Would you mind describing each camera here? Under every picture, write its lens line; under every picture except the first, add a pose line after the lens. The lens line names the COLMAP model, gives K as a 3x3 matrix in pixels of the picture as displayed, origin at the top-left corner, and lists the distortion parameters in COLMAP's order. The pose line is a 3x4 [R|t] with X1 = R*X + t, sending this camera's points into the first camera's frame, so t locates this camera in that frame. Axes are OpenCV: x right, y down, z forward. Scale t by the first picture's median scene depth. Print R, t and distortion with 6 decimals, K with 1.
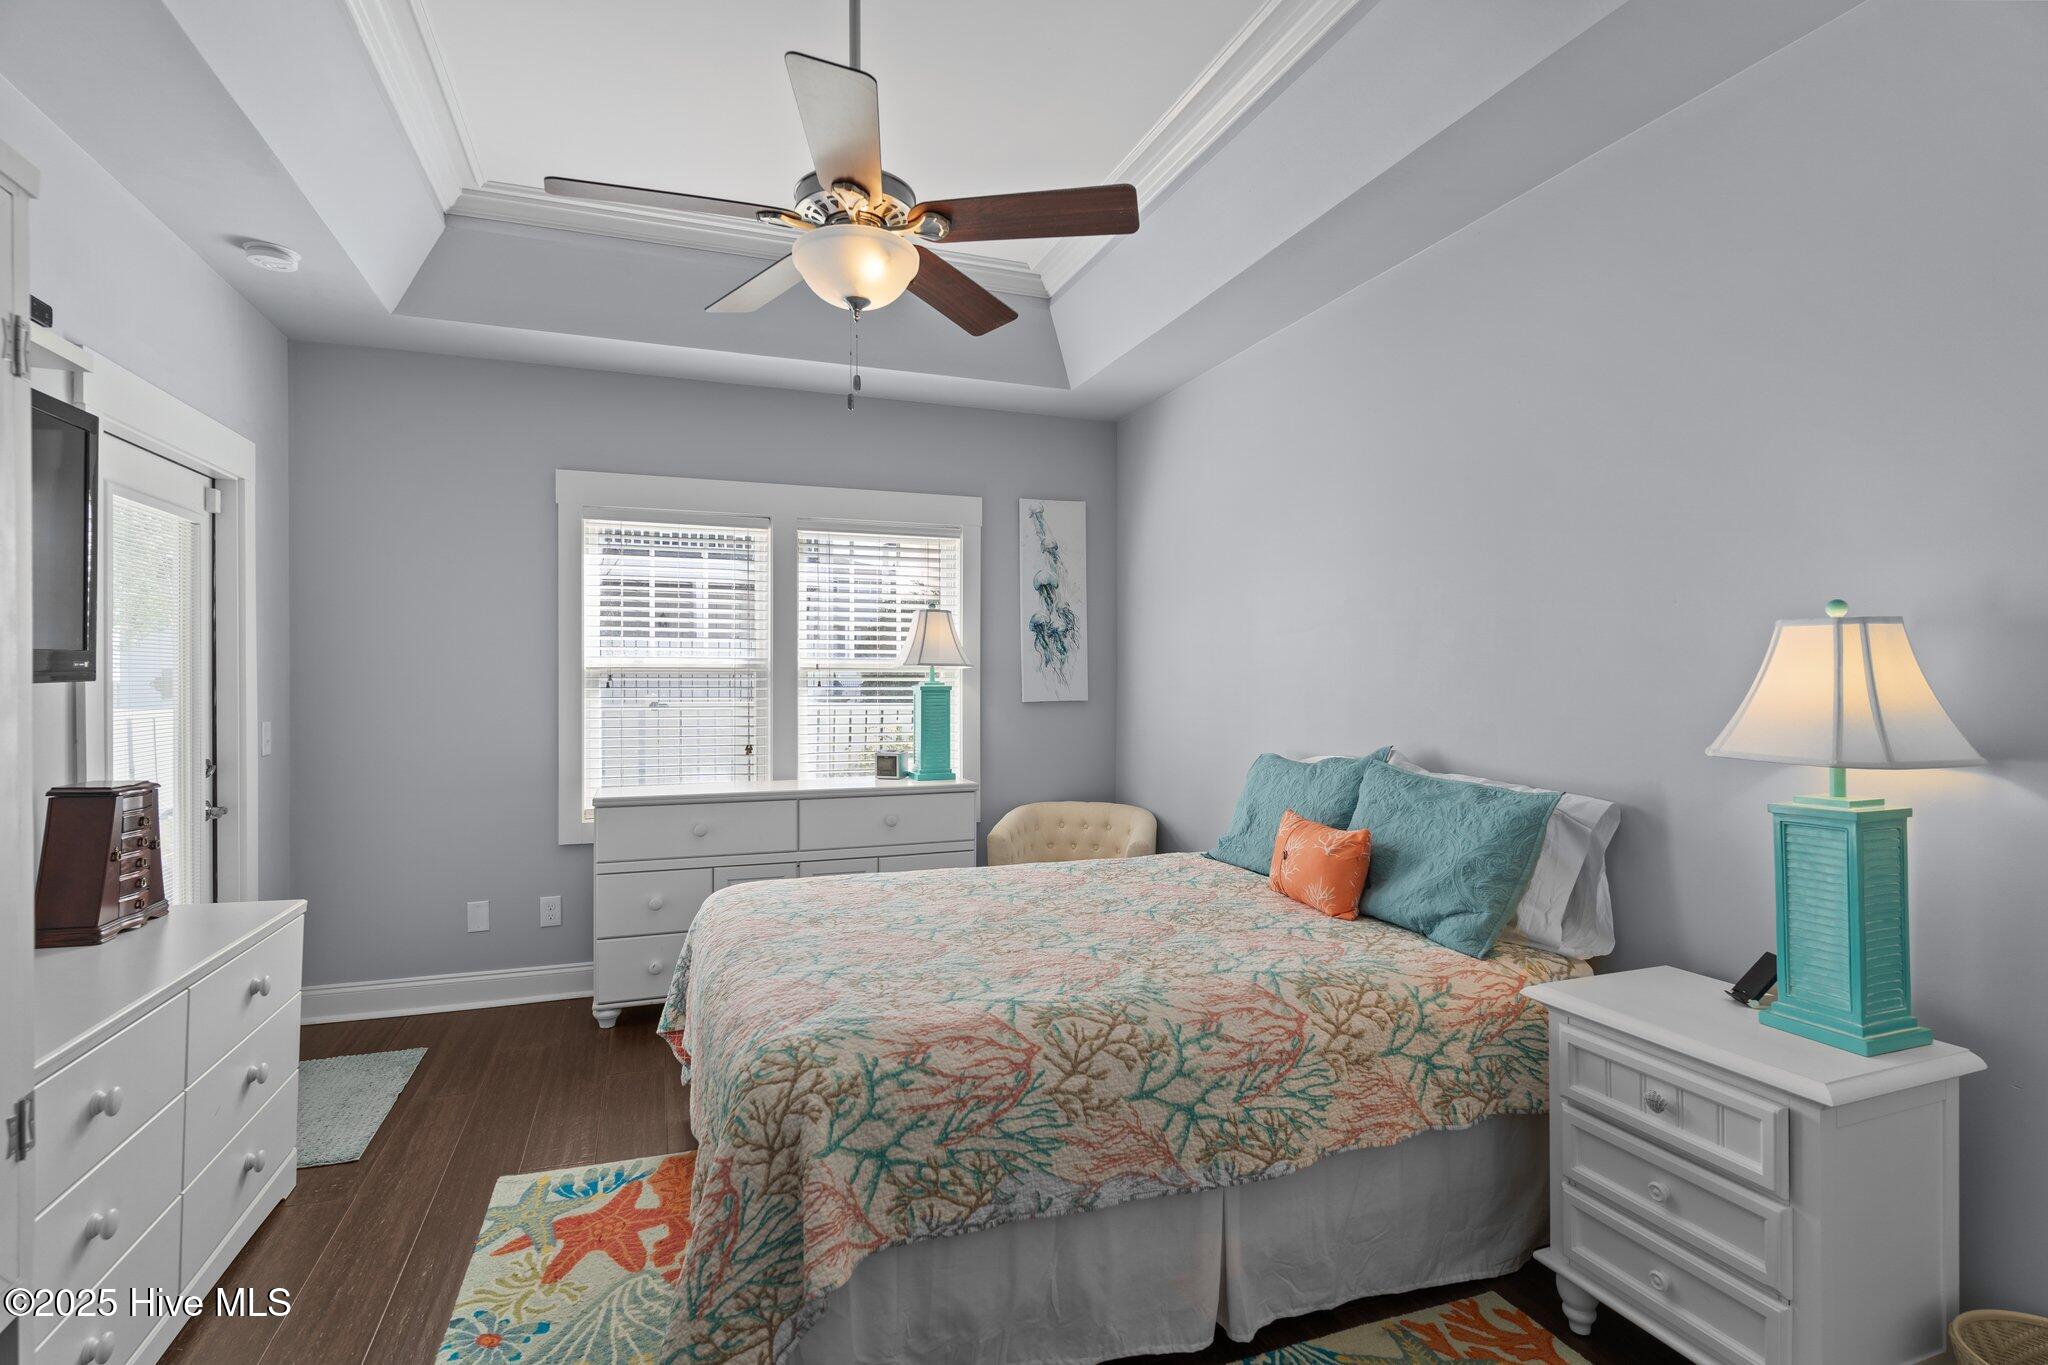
lens RADIAL K [[978.5, 0, 1014.2], [0, 978.5, 676.8], [0, 0, 1]] dist [0.001775, 0.001160]
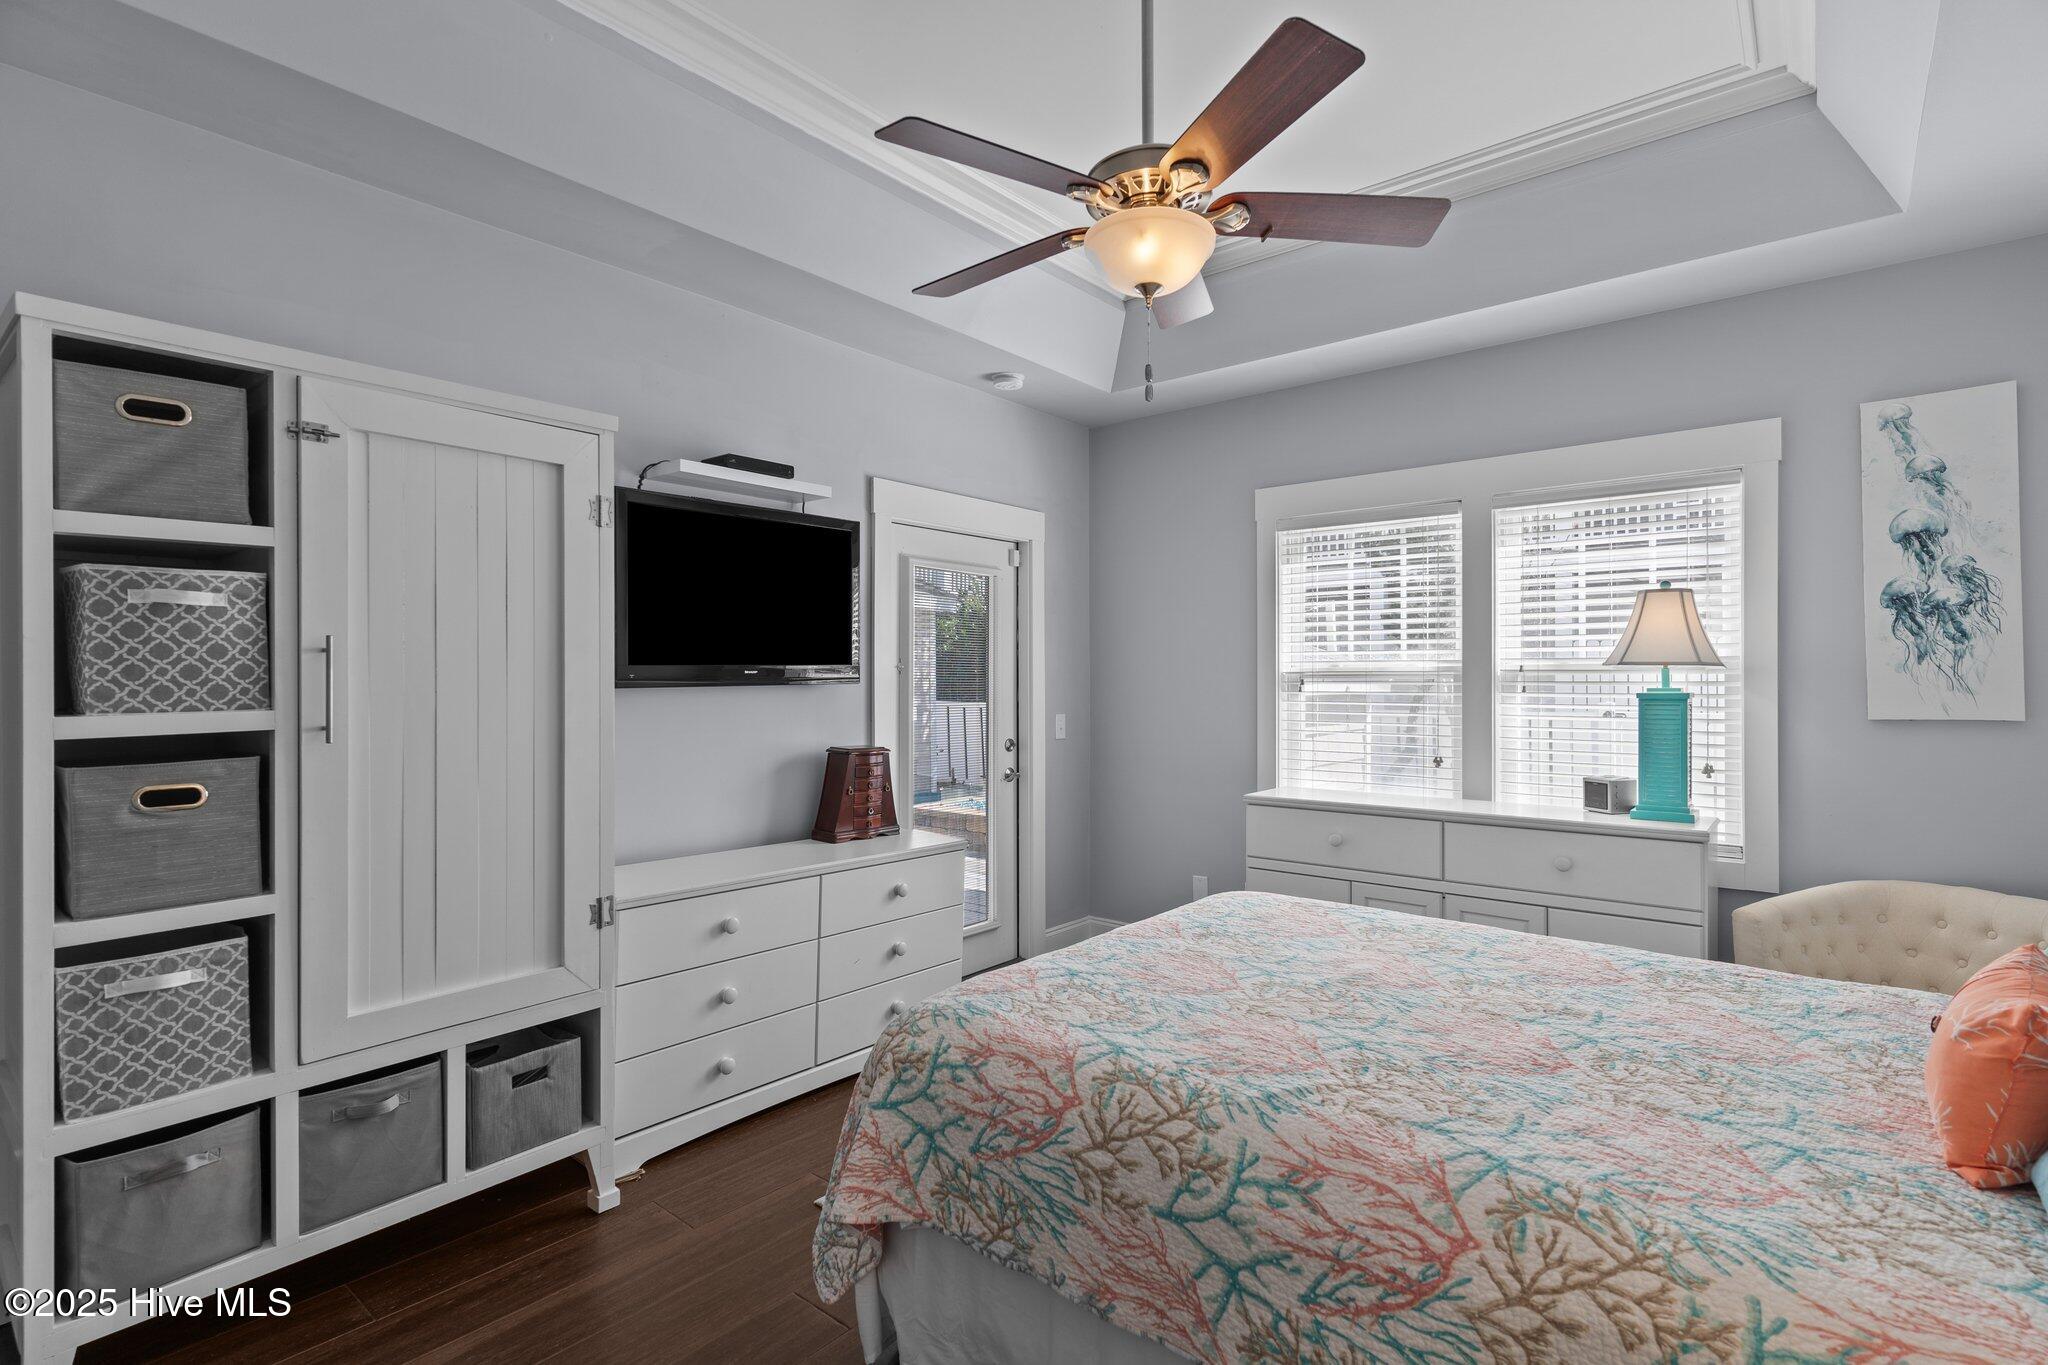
lens RADIAL K [[978.5, 0, 1016.5], [0, 978.5, 681.0], [0, 0, 1]] dist [0.001775, 0.001160]
pose [[0.502623, -0.002807, -0.864501, 0.668062], [-0.000009, 0.999995, -0.003253, 0.006234], [0.864505, 0.001643, 0.502621, 0.455804]]
